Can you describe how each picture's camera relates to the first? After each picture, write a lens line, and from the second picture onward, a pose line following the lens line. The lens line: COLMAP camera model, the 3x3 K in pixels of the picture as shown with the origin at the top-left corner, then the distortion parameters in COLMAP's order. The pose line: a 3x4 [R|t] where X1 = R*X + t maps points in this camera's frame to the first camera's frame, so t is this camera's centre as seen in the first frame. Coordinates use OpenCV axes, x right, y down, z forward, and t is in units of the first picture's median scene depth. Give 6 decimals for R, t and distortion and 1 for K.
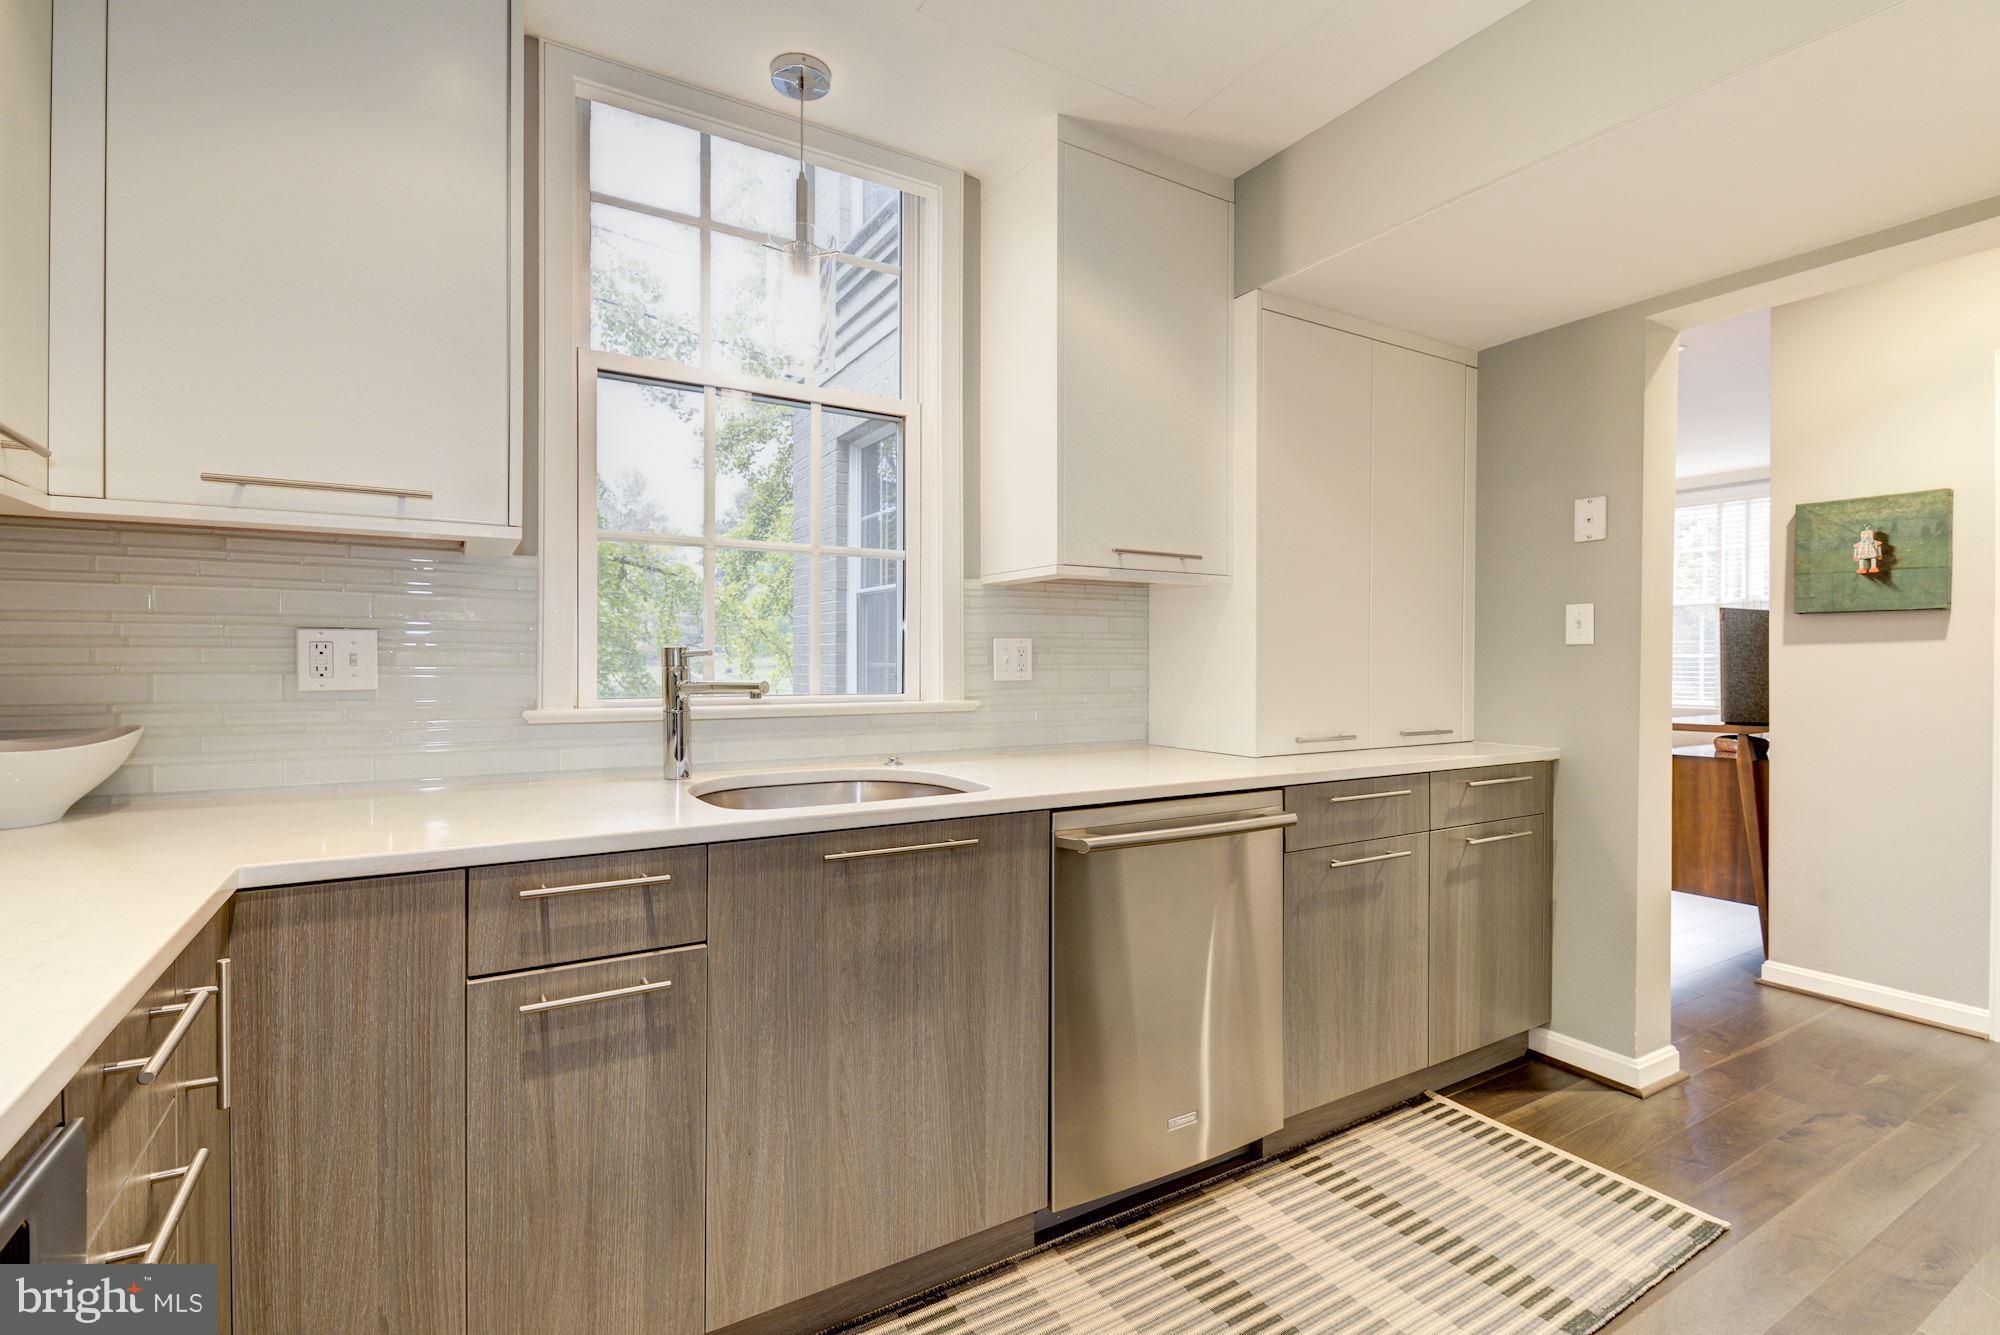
lens RADIAL K [[878.7, 0, 1003.6], [0, 878.7, 661.5], [0, 0, 1]] dist [0.000048, -0.001242]
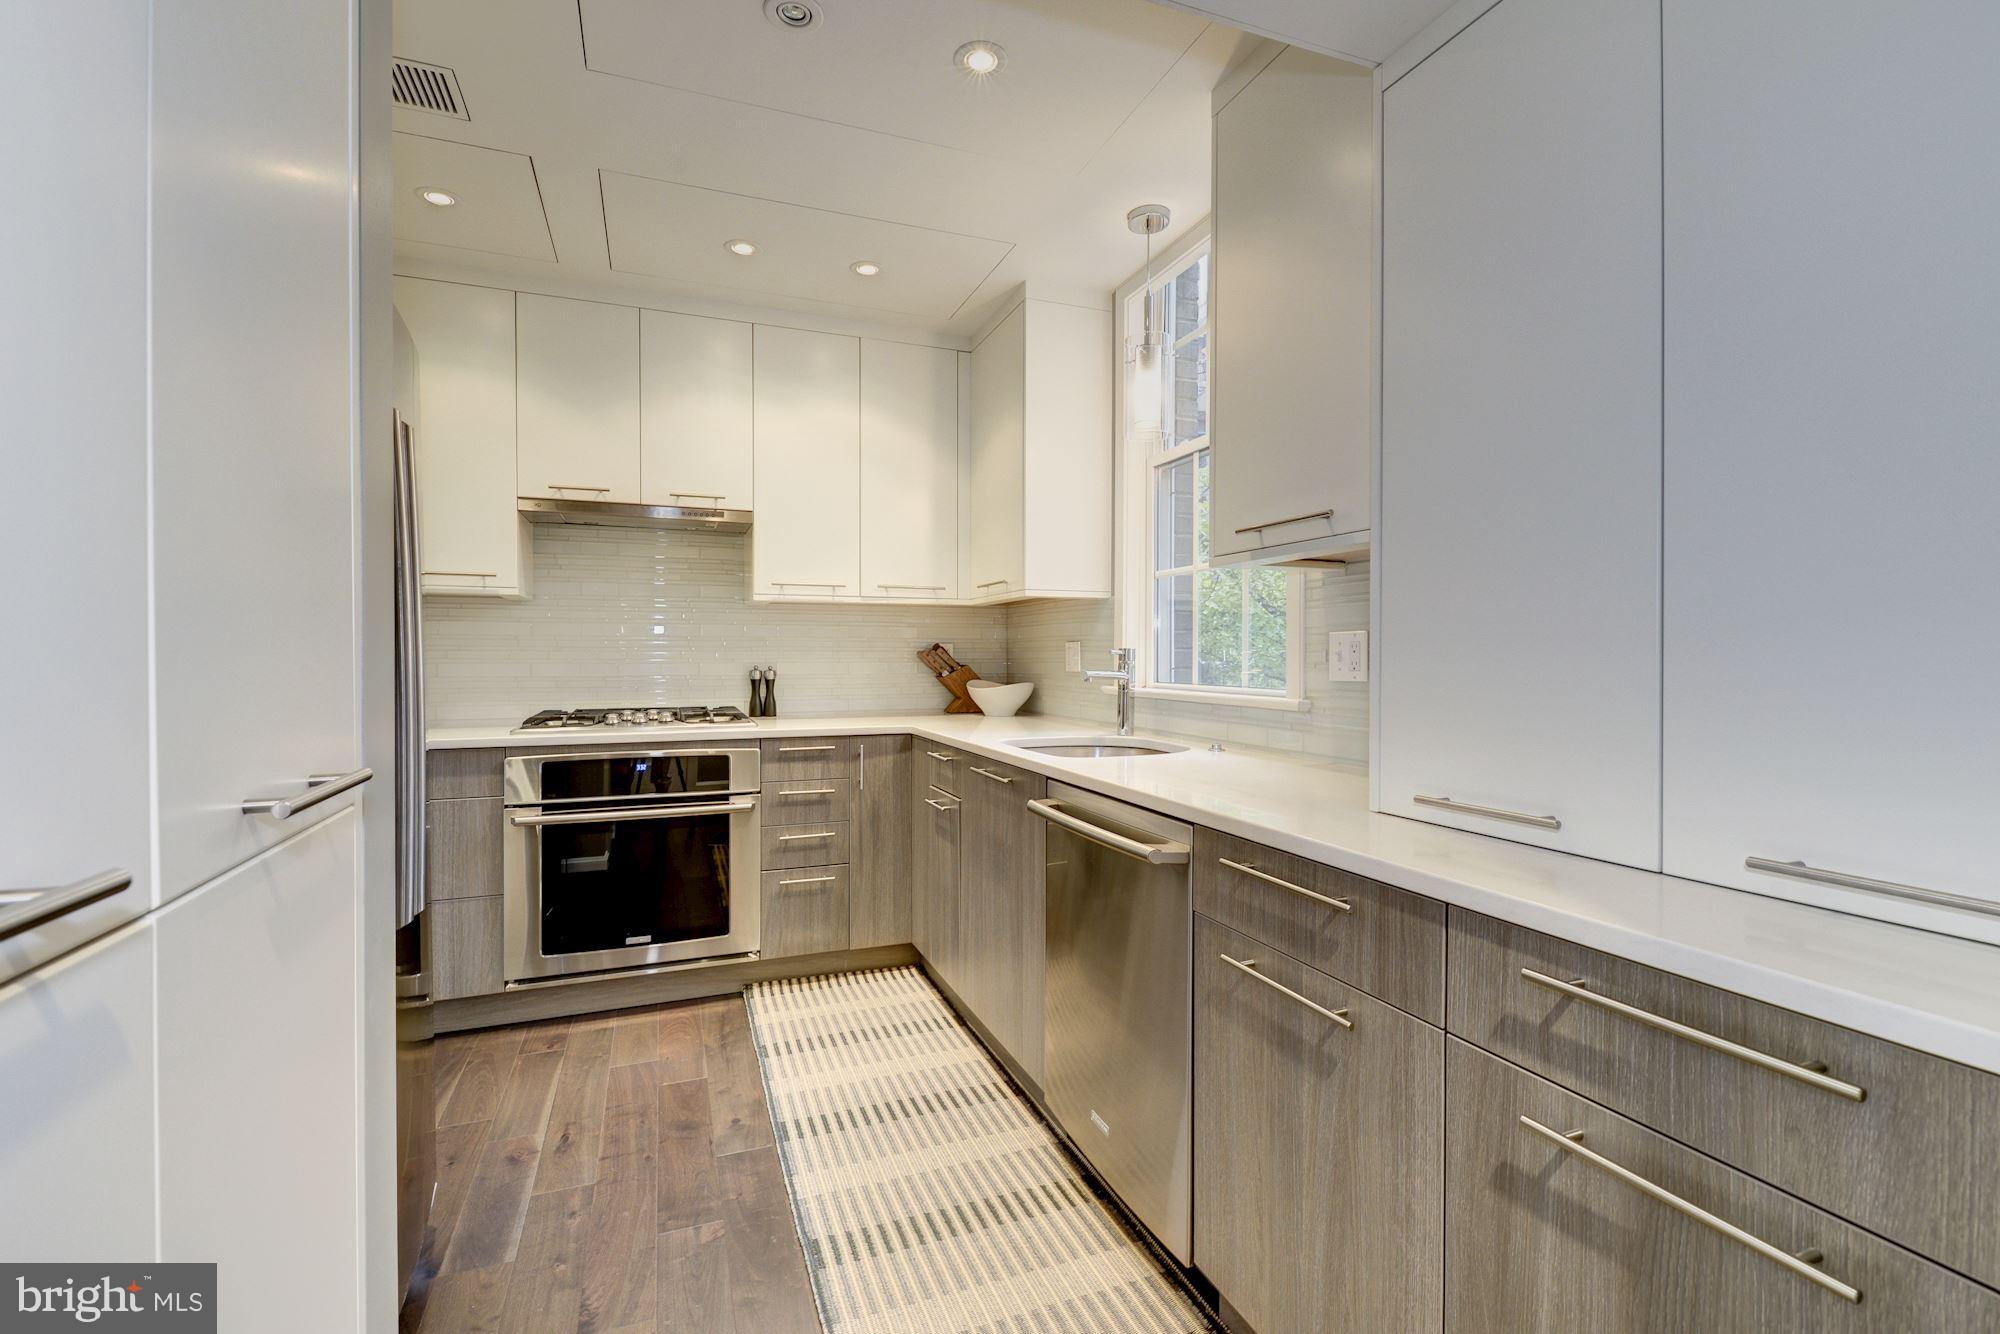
lens RADIAL K [[878.7, 0, 1003.6], [0, 878.7, 661.0], [0, 0, 1]] dist [0.000048, -0.001242]
pose [[-0.128707, 0.007936, -0.991651, 0.959630], [-0.013995, 0.999854, 0.009818, -0.001647], [0.991584, 0.015142, -0.128577, 0.820769]]
